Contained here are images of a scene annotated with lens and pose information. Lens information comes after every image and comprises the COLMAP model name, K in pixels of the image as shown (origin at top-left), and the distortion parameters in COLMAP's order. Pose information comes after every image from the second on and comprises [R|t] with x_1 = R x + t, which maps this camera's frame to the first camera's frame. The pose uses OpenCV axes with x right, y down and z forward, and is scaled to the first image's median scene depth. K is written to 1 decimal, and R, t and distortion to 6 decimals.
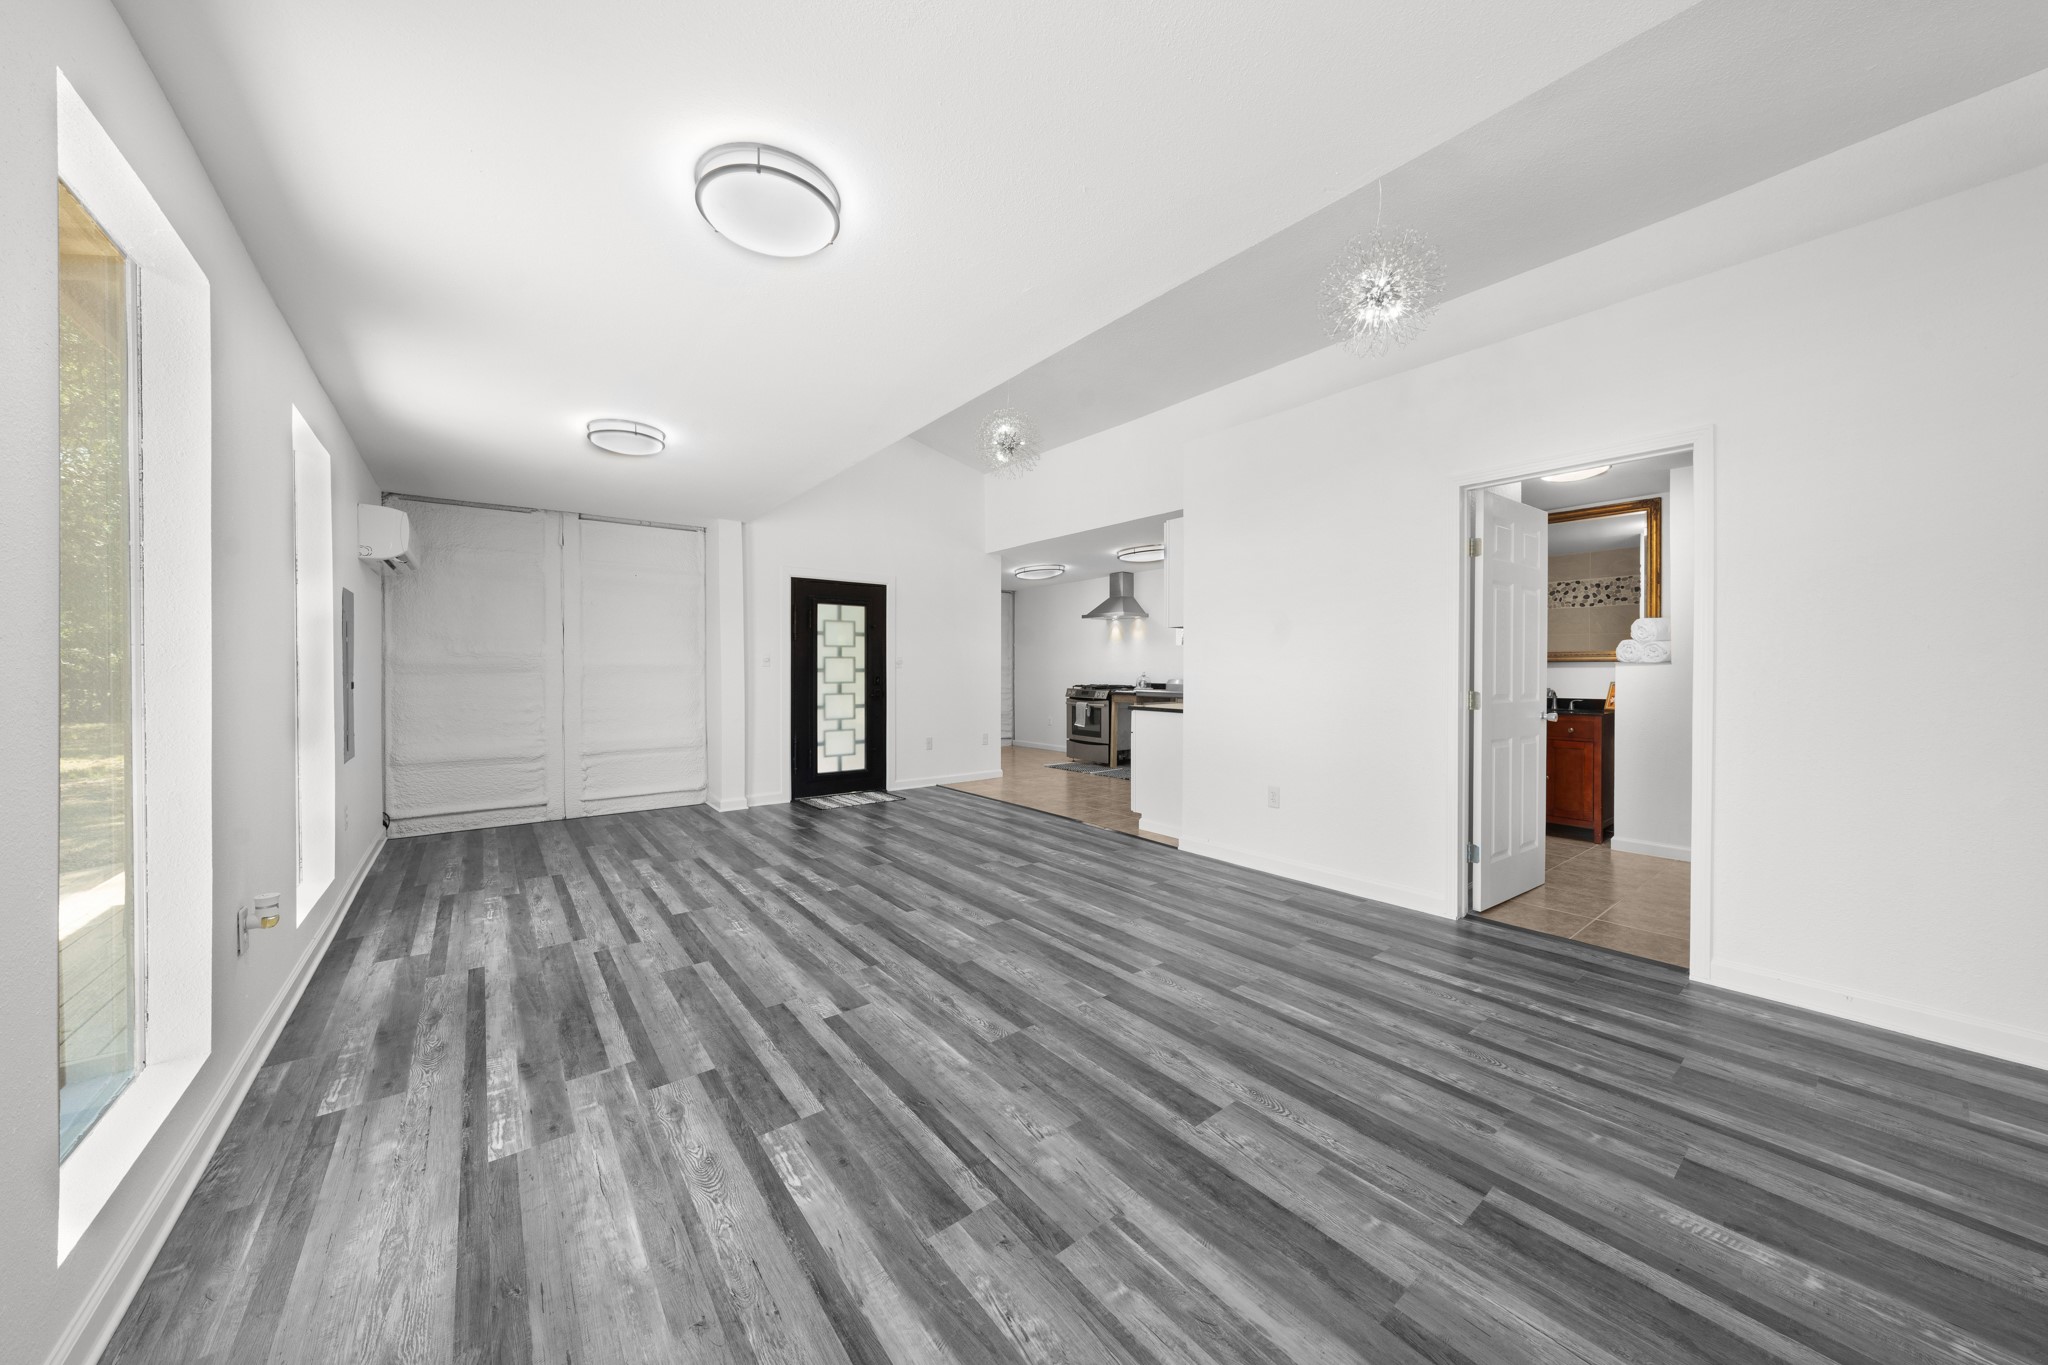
lens RADIAL K [[703.0, 0, 1028.6], [0, 703.0, 673.8], [0, 0, 1]] dist [-0.002699, 0.001003]
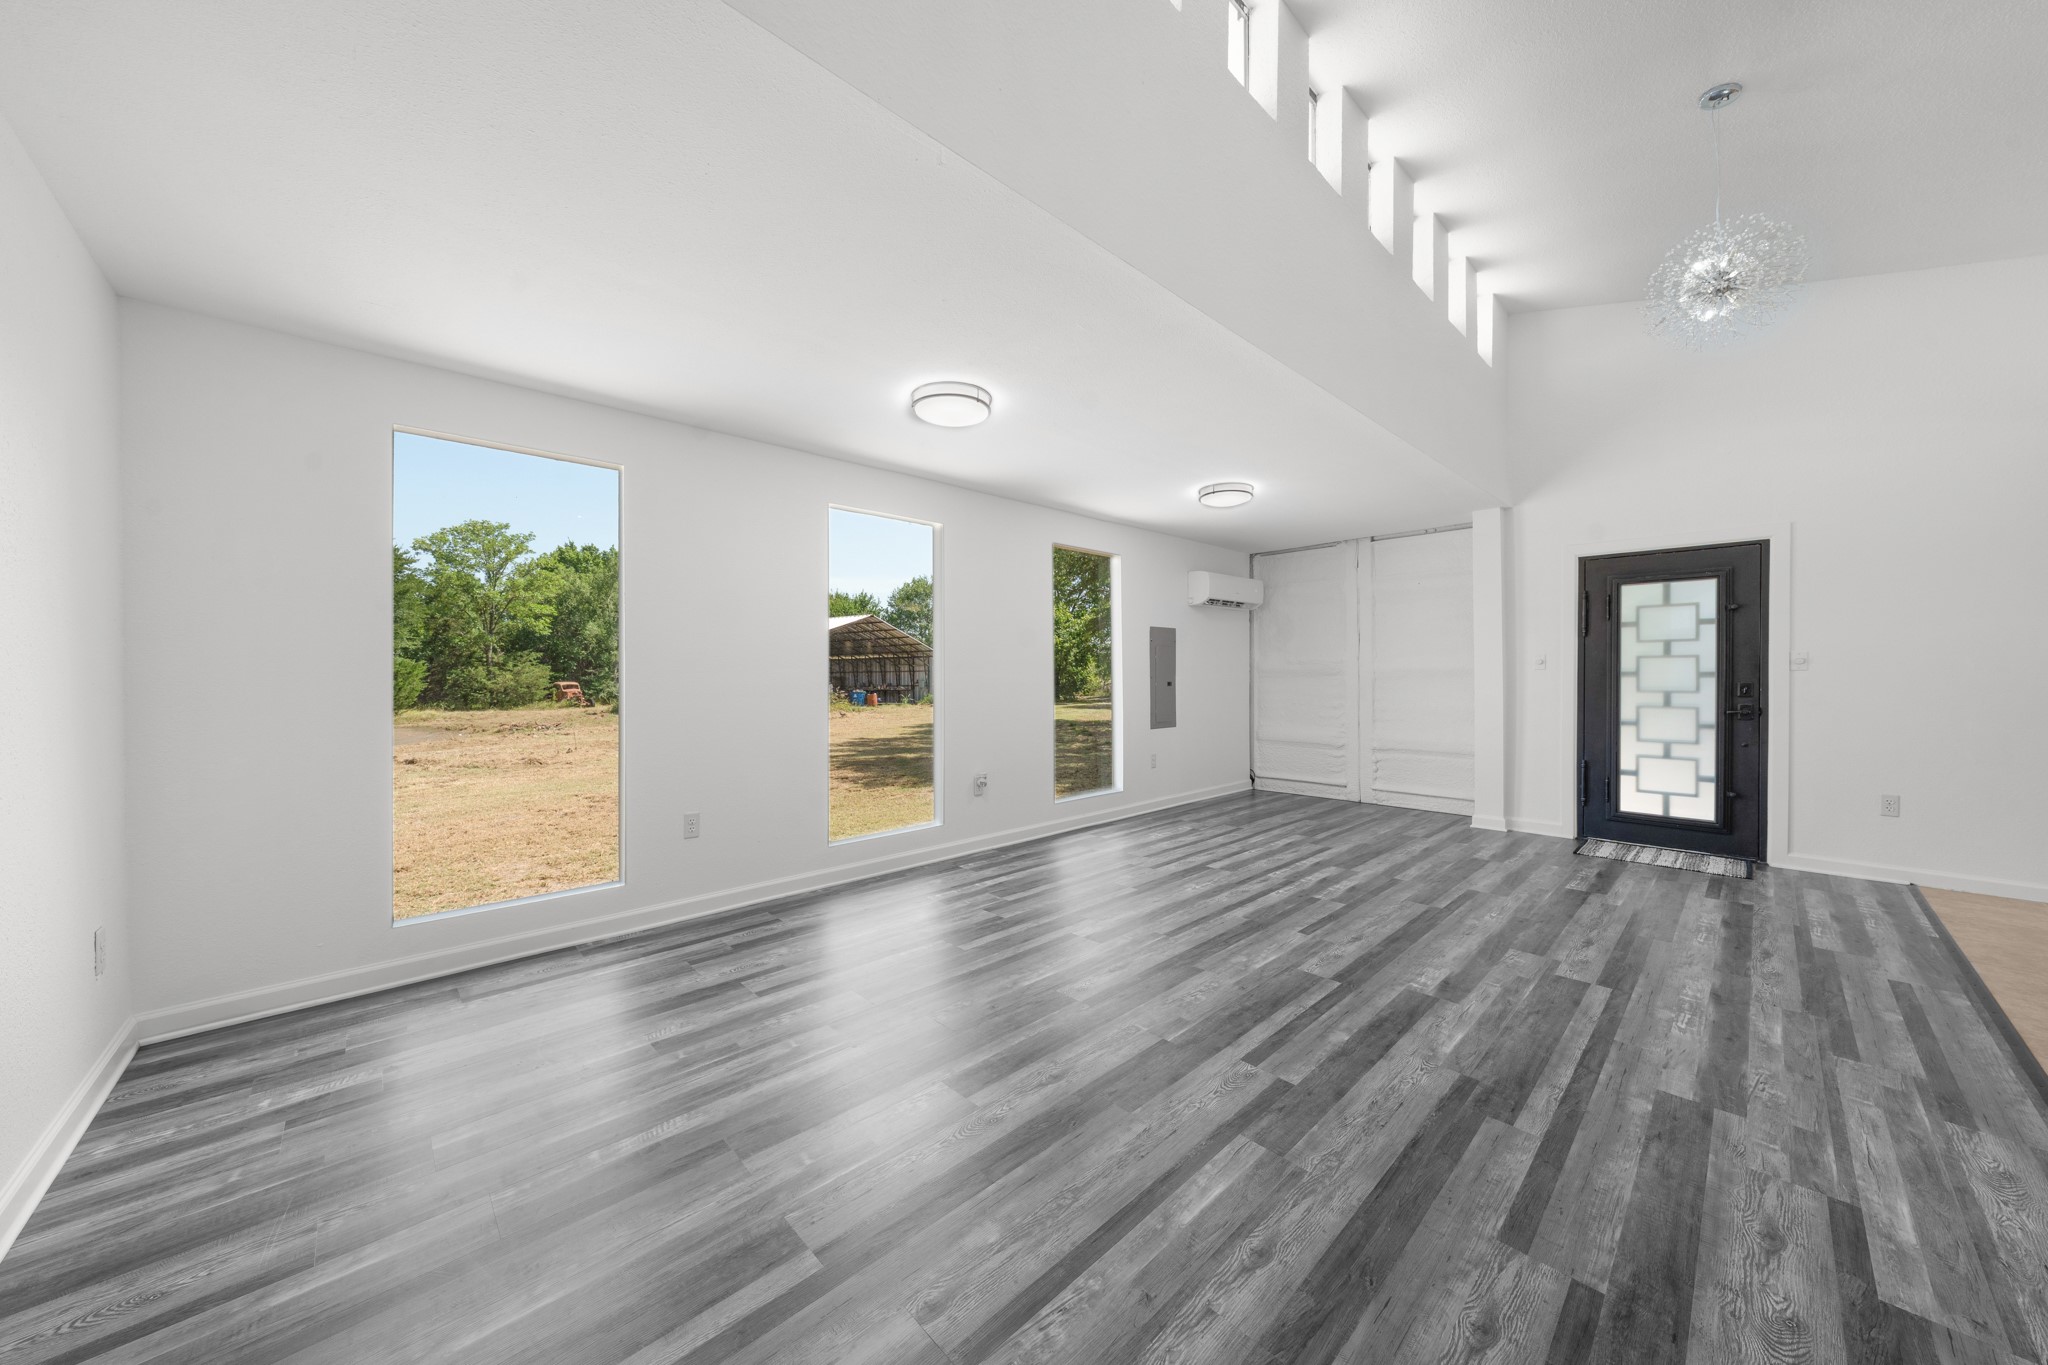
lens RADIAL K [[703.0, 0, 1022.7], [0, 703.0, 679.0], [0, 0, 1]] dist [-0.002699, 0.001003]
pose [[0.089862, 0.007246, -0.995928, 0.780039], [-0.003808, 0.999969, 0.006931, -0.005676], [0.995947, 0.003169, 0.089887, 0.585720]]
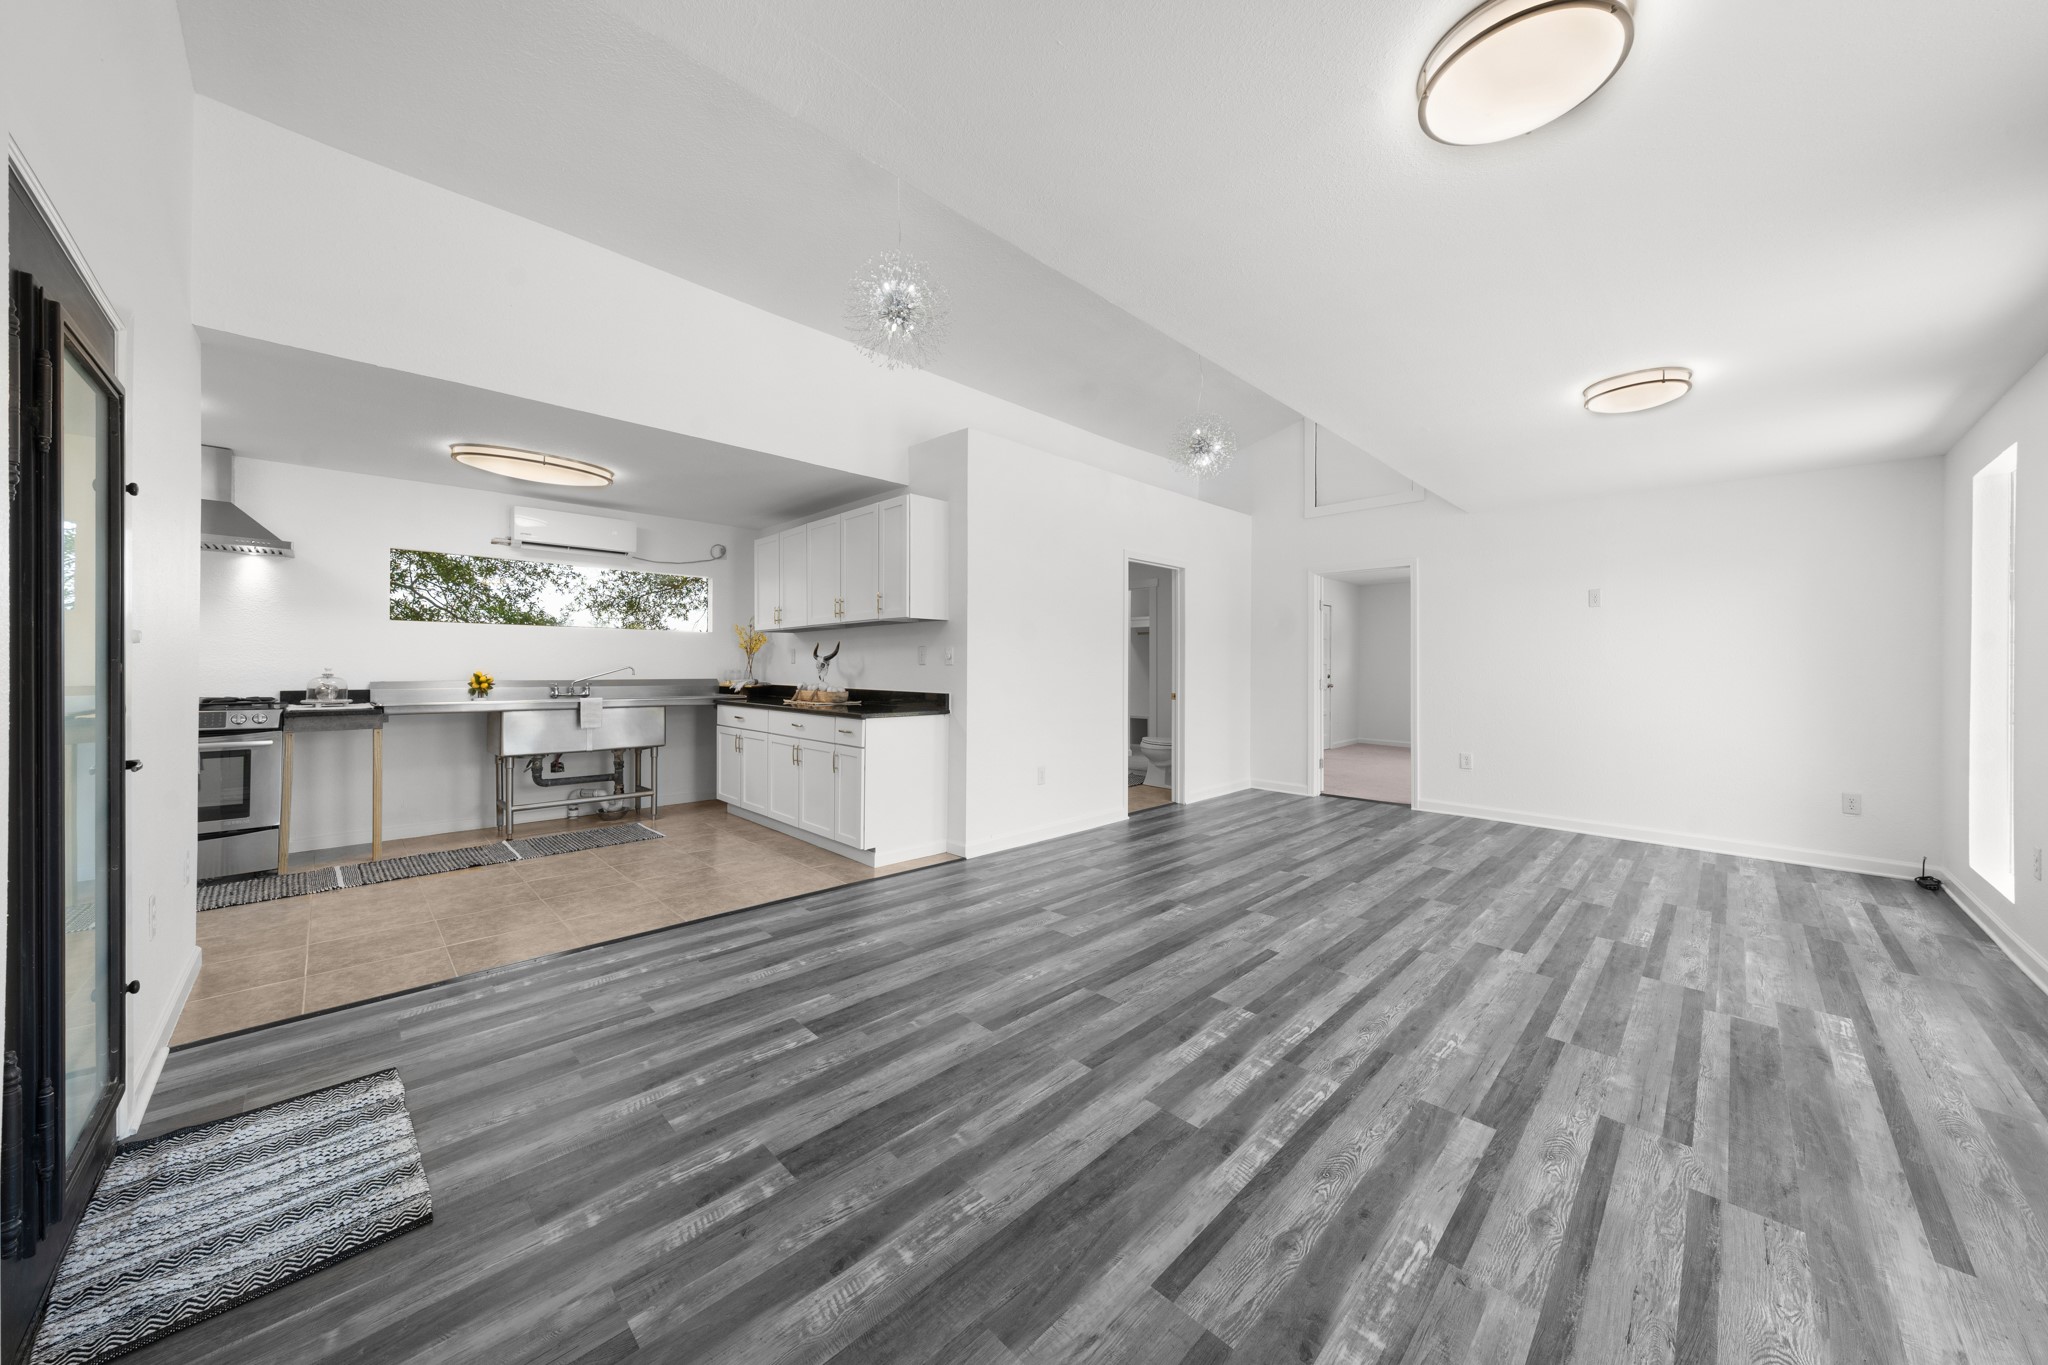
lens RADIAL K [[703.0, 0, 1031.5], [0, 703.0, 671.3], [0, 0, 1]] dist [-0.002699, 0.001003]
pose [[-0.121609, -0.008319, 0.992543, -1.049374], [0.000551, 0.999964, 0.008448, -0.011016], [-0.992578, 0.001574, -0.121601, 1.499688]]
